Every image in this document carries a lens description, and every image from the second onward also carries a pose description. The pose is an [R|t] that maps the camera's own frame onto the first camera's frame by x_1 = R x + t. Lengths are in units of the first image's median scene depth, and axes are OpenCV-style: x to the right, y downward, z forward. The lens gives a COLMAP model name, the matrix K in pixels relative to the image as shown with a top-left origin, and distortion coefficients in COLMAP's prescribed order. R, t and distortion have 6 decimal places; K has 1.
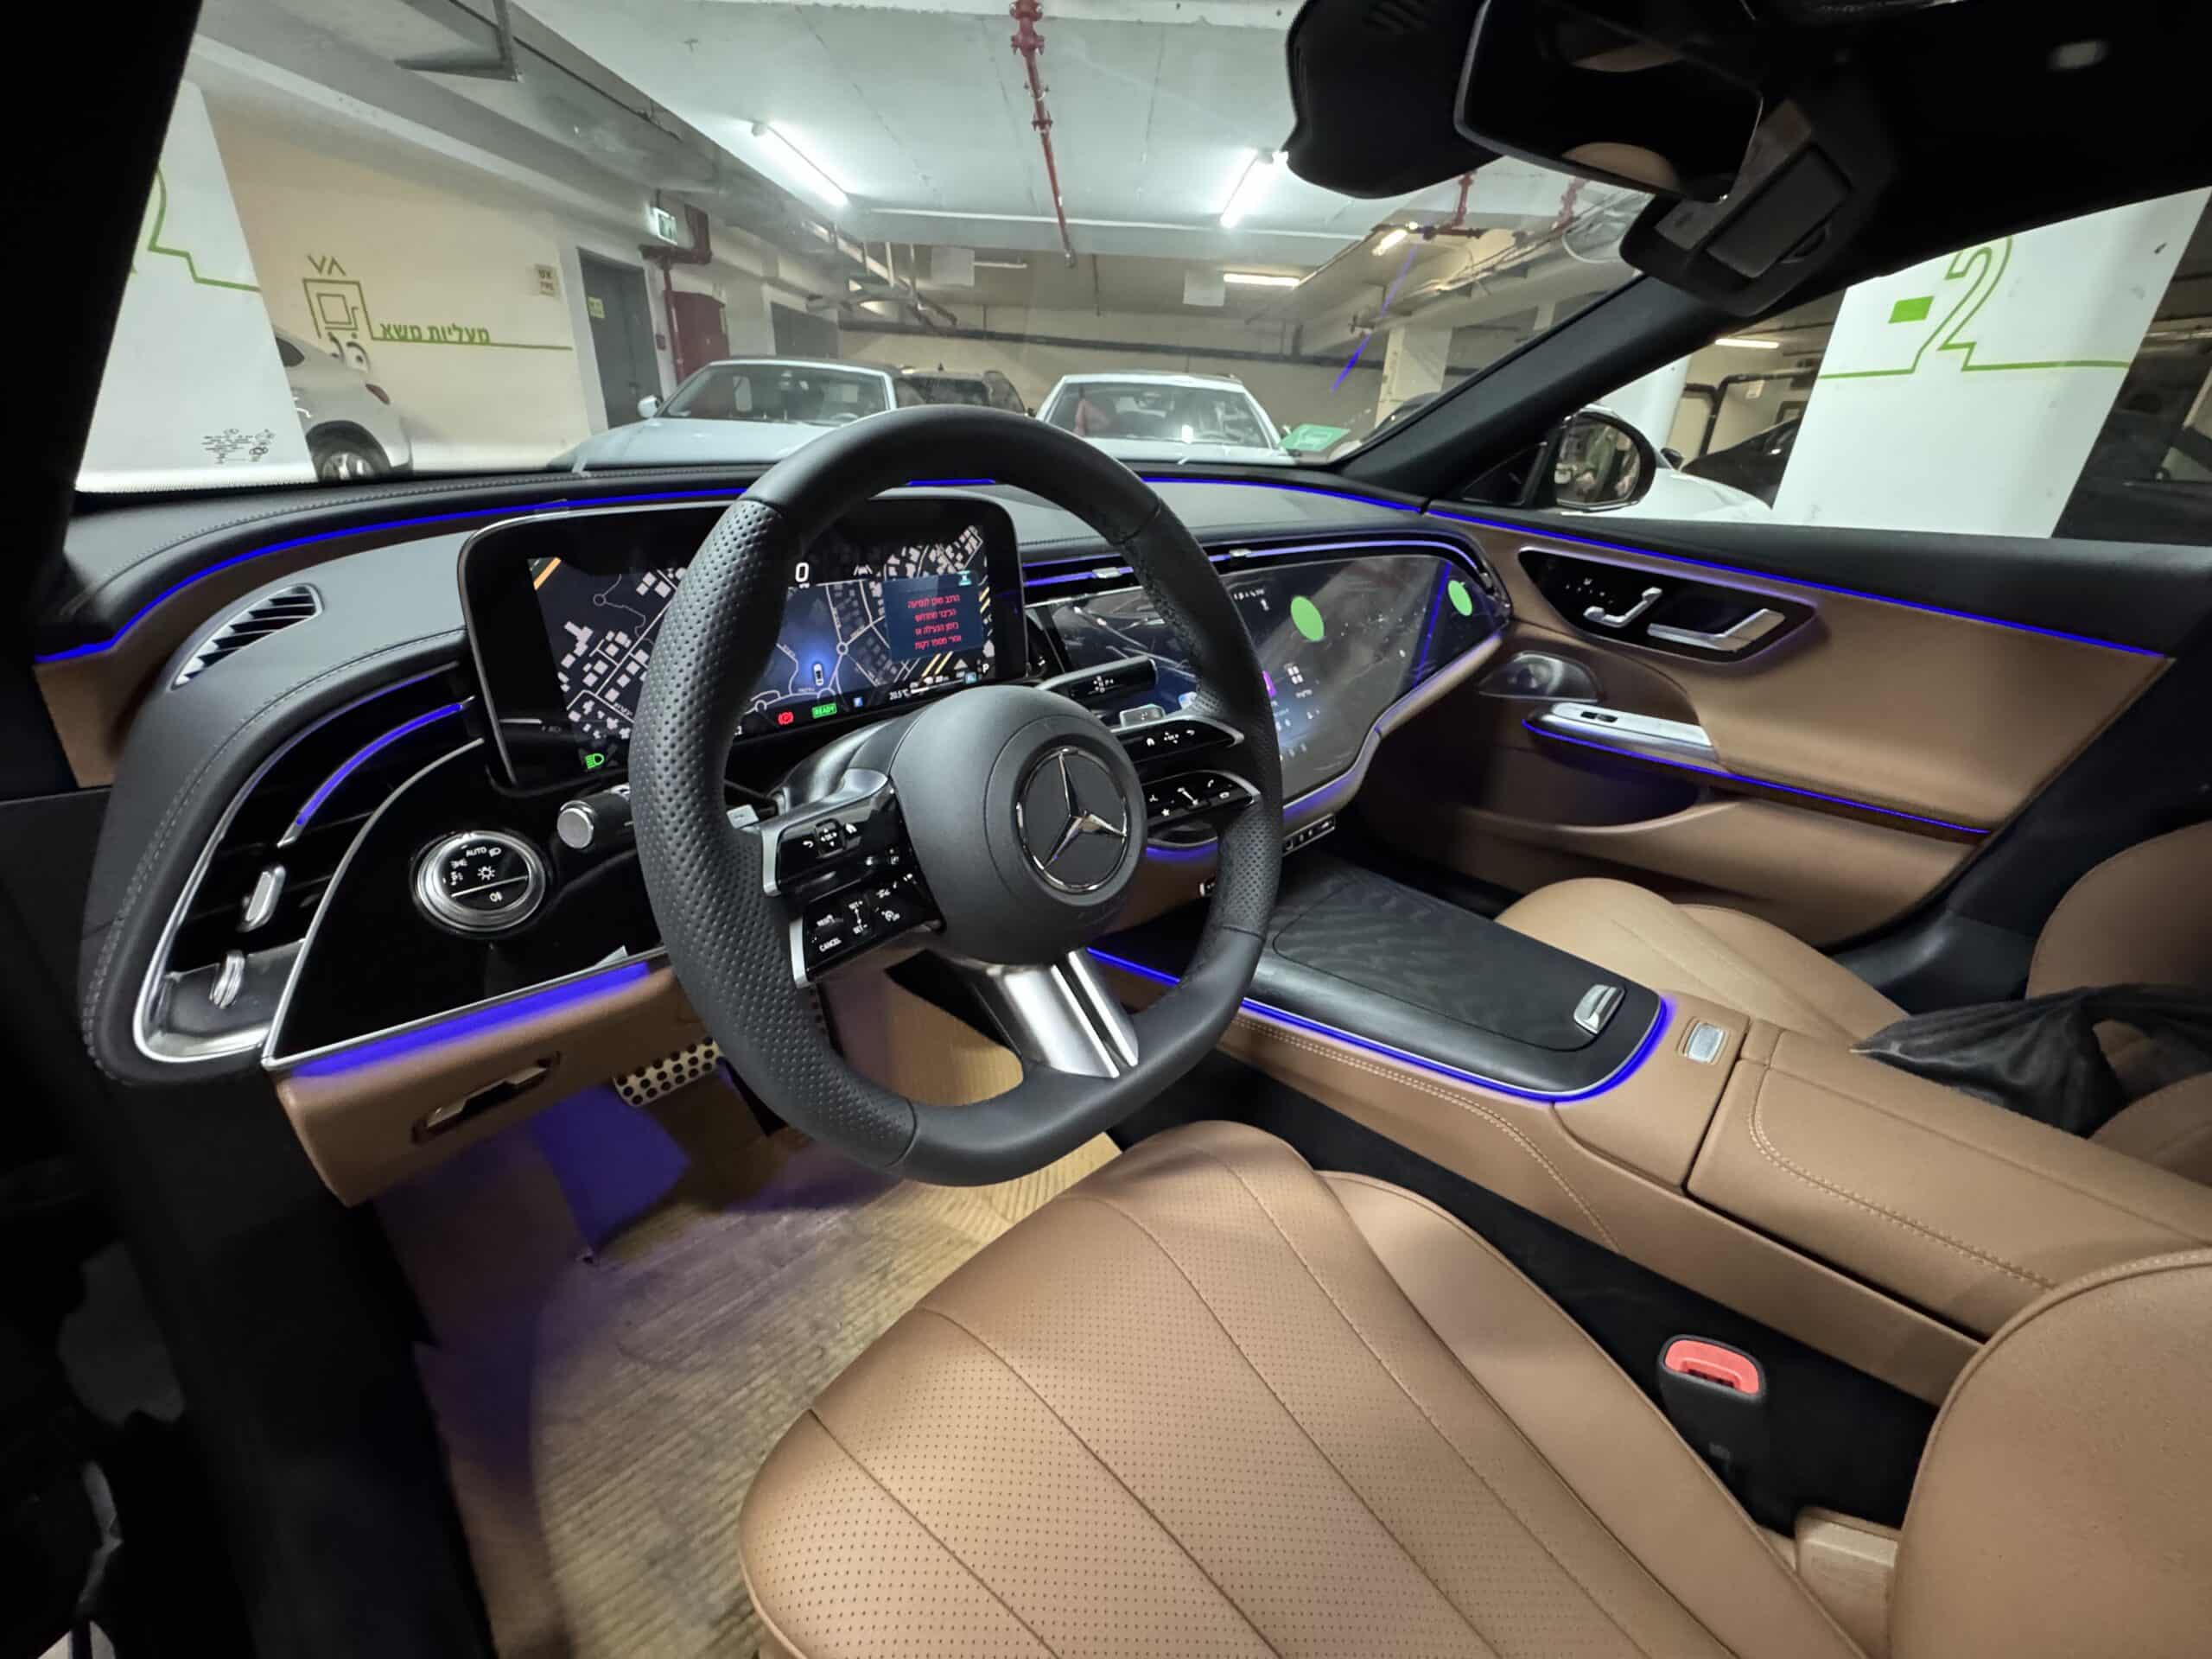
lens RADIAL K [[874.1, 0, 1106.0], [0, 874.1, 829.5], [0, 0, 1]] dist [-0.002662, 0.000104]
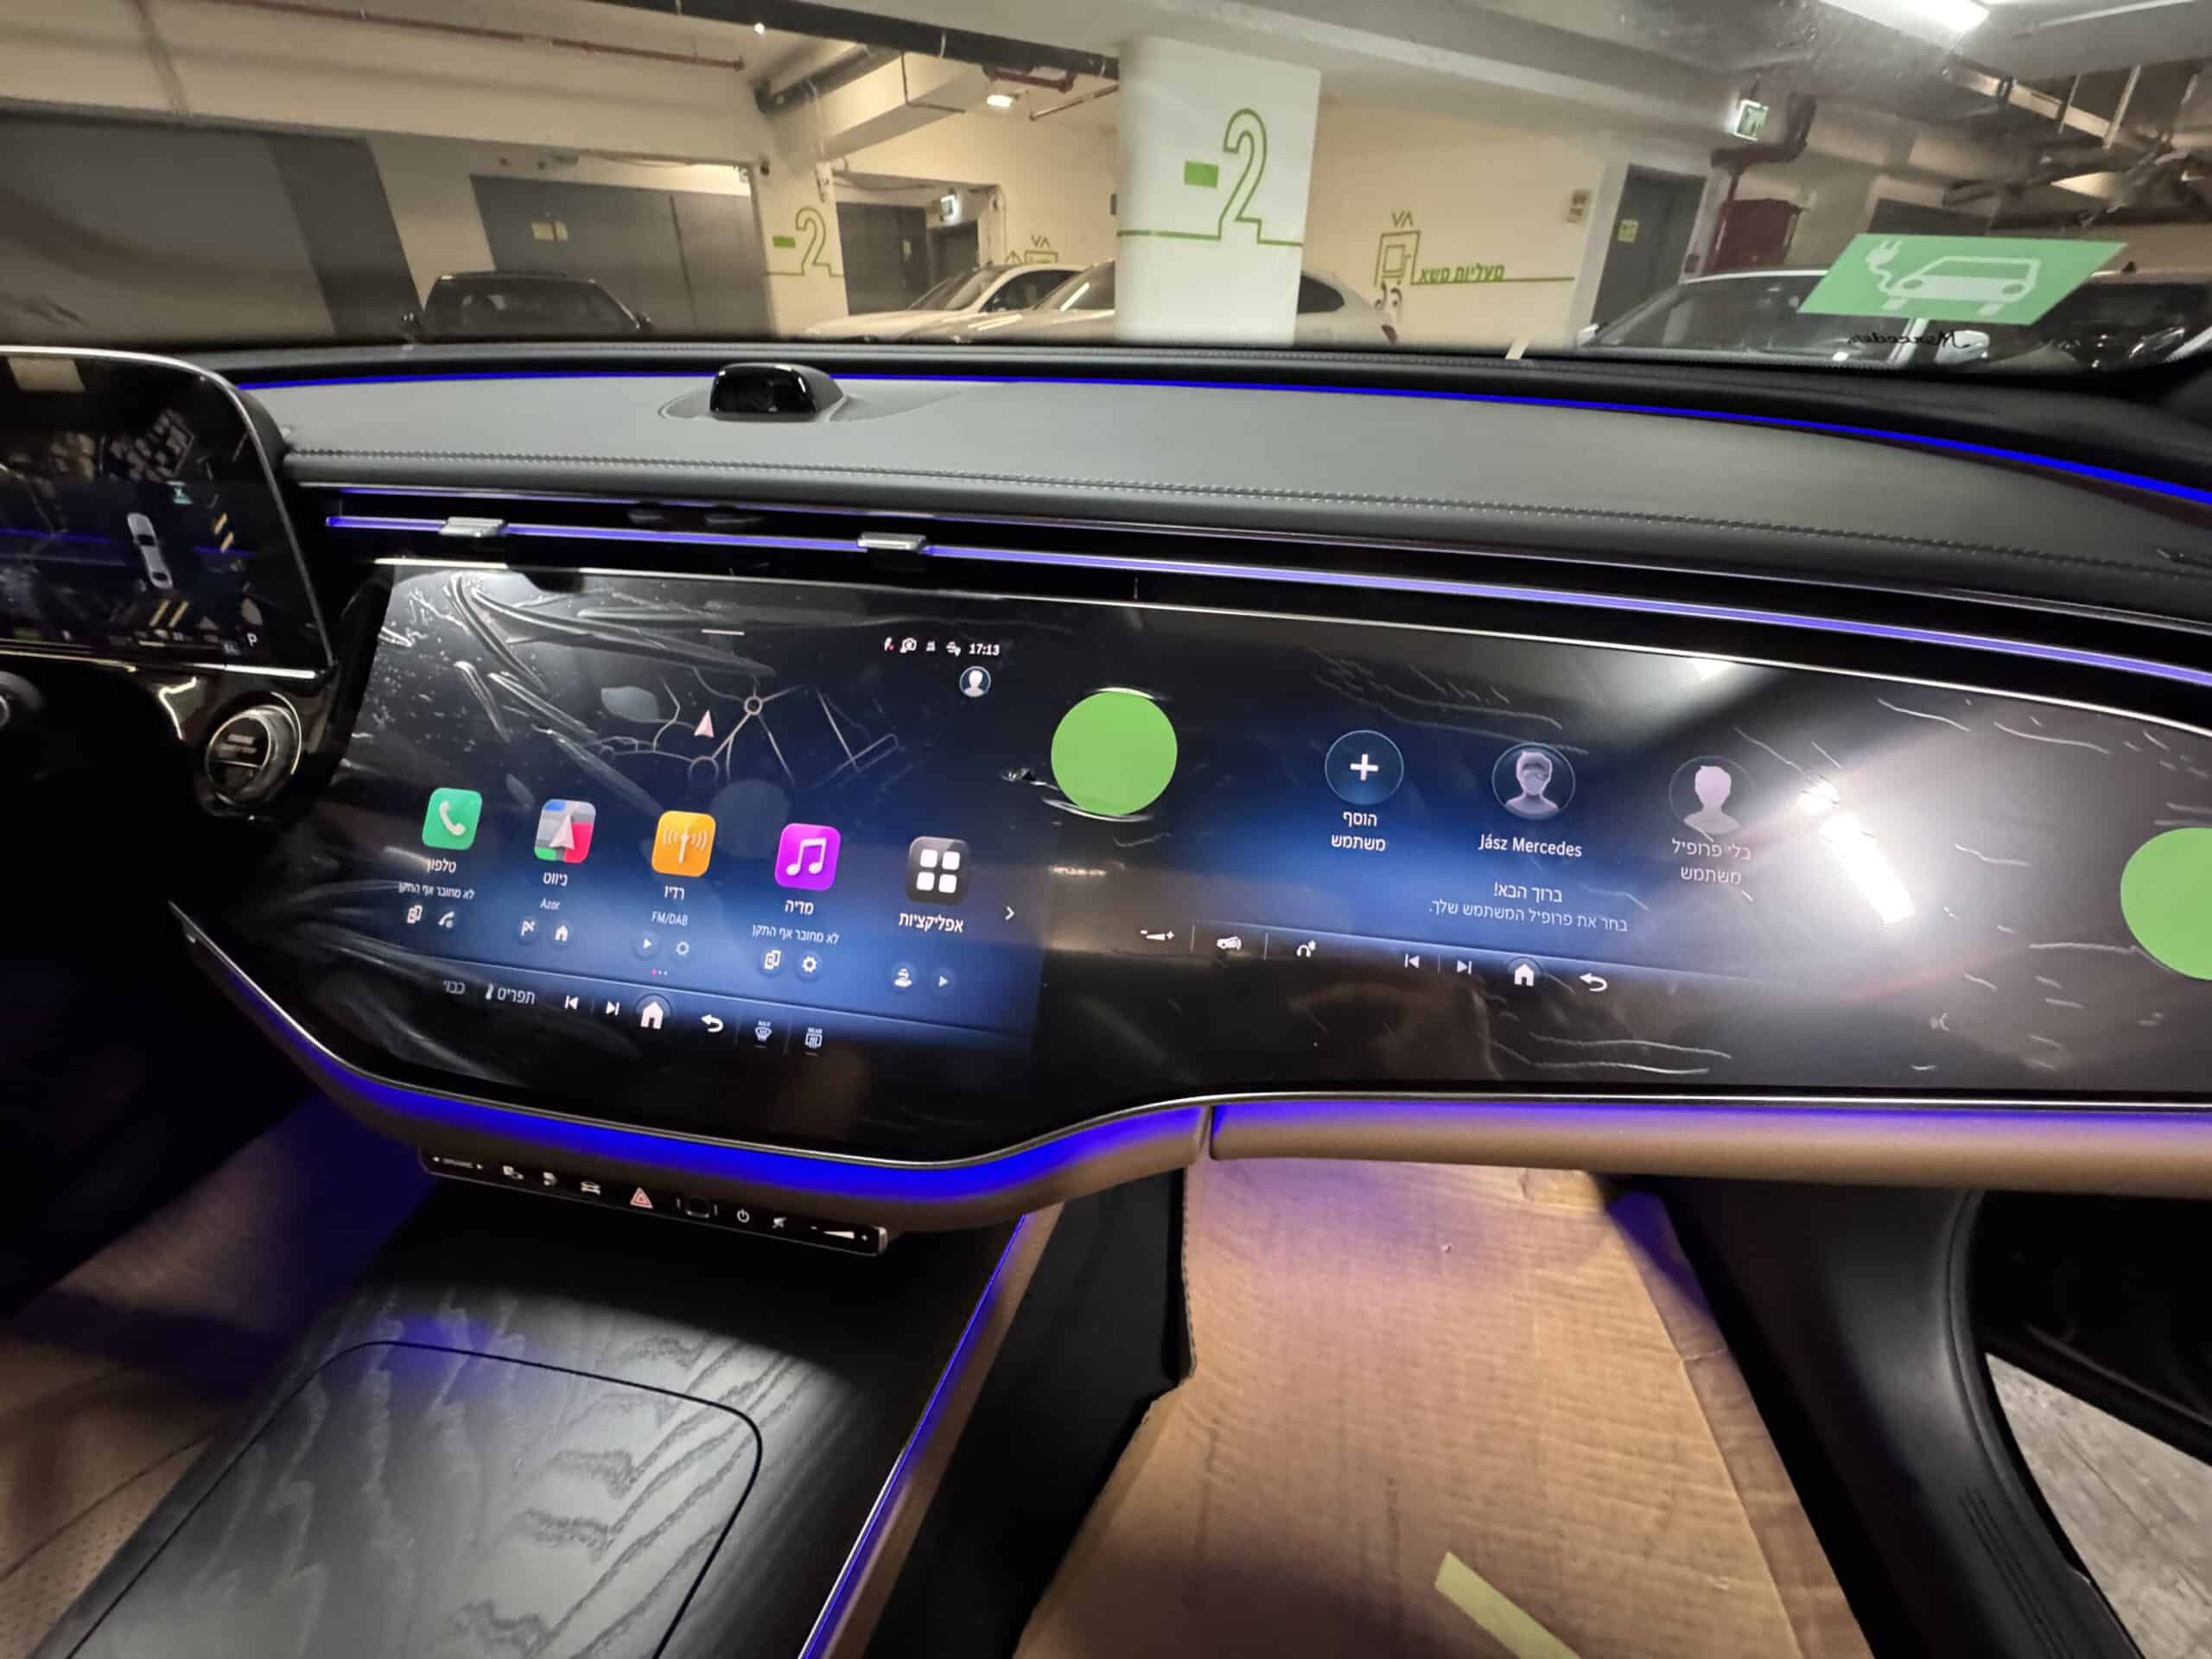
lens RADIAL K [[874.1, 0, 1106.0], [0, 874.1, 829.5], [0, 0, 1]] dist [-0.002662, 0.000104]
pose [[0.545451, 0.386466, -0.743726, 0.057098], [-0.345660, 0.912097, 0.220450, -0.032171], [0.763546, 0.136831, 0.631090, 0.084436]]
